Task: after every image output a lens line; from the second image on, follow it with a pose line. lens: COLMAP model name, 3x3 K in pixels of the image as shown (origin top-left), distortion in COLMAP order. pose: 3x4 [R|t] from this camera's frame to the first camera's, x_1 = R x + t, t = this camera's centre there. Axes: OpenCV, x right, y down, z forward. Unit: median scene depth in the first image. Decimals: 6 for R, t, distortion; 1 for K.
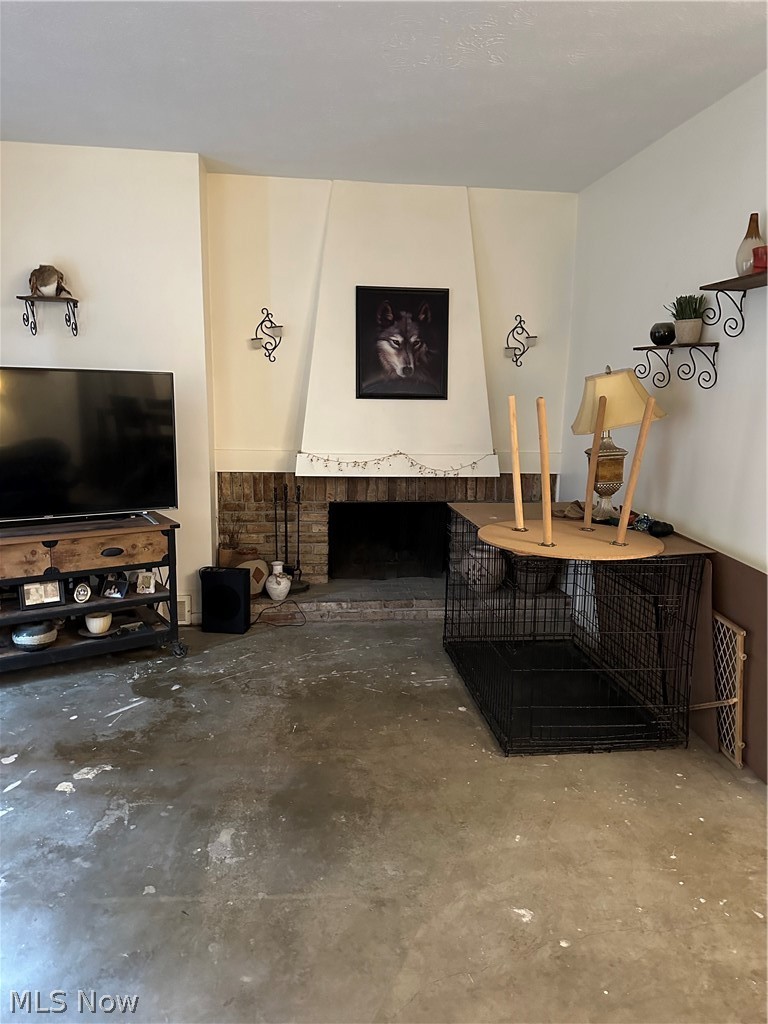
lens RADIAL K [[716.0, 0, 407.1], [0, 716.0, 508.8], [0, 0, 1]] dist [0.160544, -0.258514]
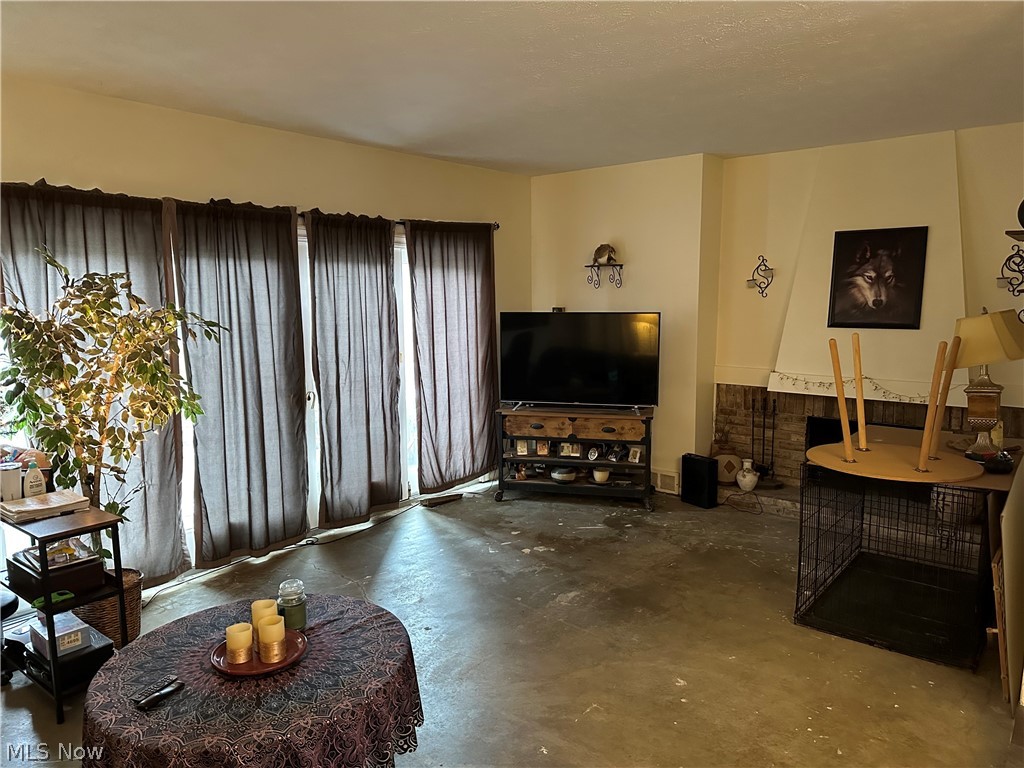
lens RADIAL K [[716.0, 0, 512.0], [0, 716.0, 384.0], [0, 0, 1]] dist [0.160544, -0.258514]
pose [[0.686464, 0.070566, -0.723731, 0.503643], [-0.103345, 0.994645, -0.001043, -0.013046], [0.719782, 0.075510, 0.690081, -0.180307]]
